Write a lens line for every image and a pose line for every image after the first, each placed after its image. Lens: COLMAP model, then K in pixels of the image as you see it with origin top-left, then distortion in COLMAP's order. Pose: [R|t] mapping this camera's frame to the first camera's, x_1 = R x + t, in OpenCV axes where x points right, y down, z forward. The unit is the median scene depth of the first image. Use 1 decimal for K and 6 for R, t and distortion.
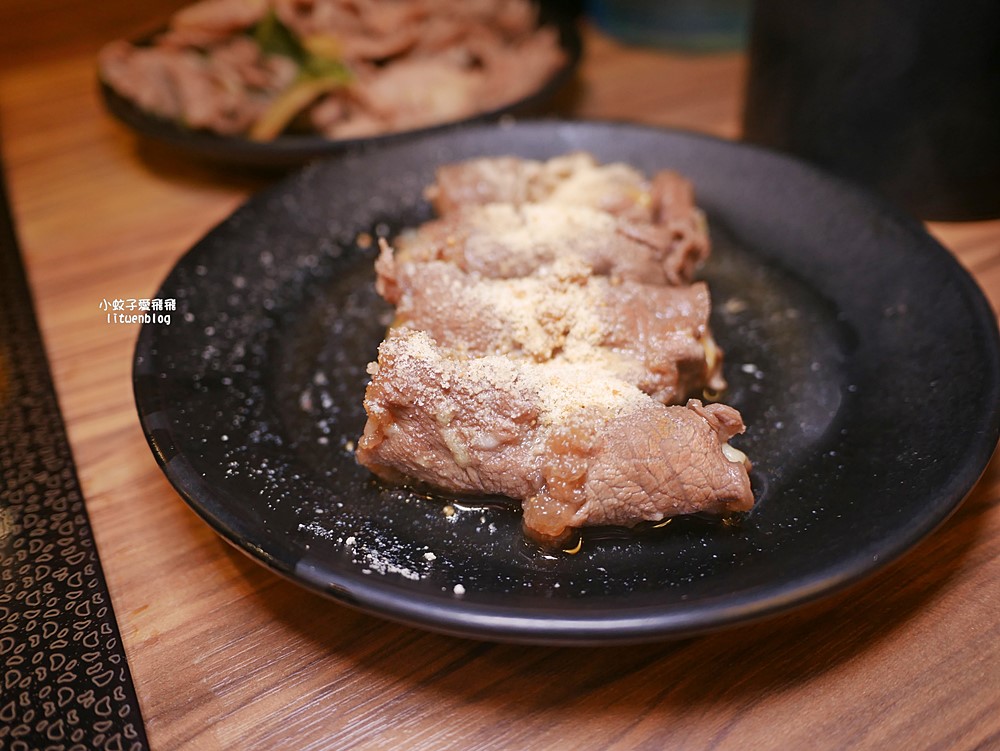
lens RADIAL K [[820.0, 0, 500.0], [0, 820.0, 375.5], [0, 0, 1]] dist [-0.065138, 0.005748]
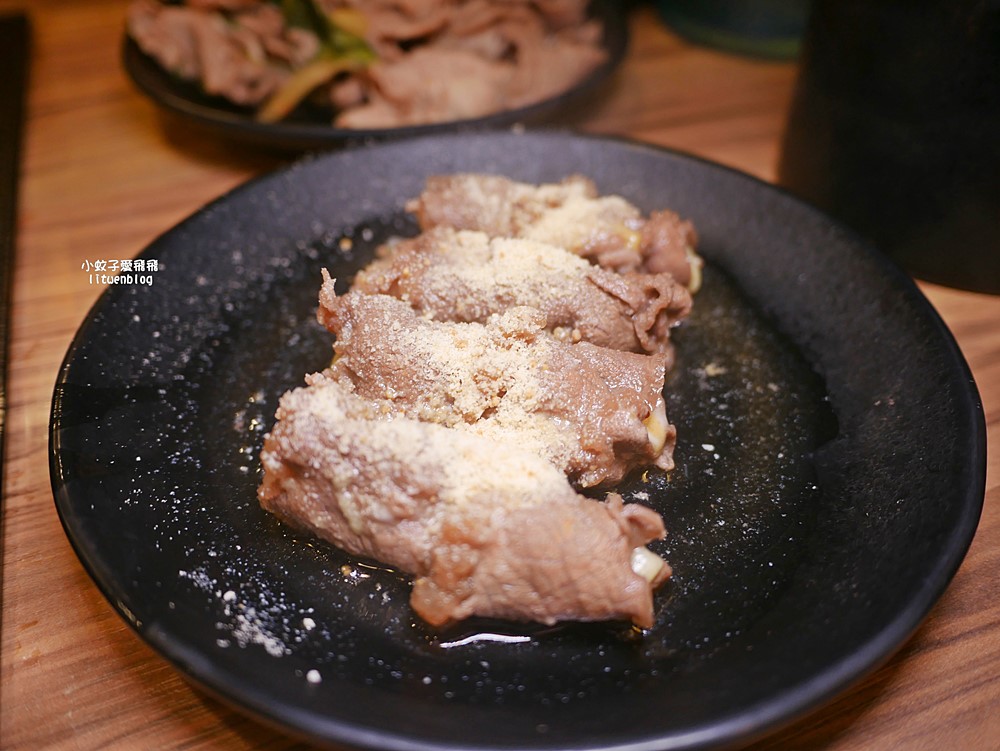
lens RADIAL K [[820.0, 0, 500.0], [0, 820.0, 375.5], [0, 0, 1]] dist [-0.065138, 0.005748]
pose [[0.989459, 0.124840, -0.073388, 0.144831], [-0.120639, 0.990933, 0.059149, -0.127702], [0.080107, -0.049672, 0.995548, 0.075040]]
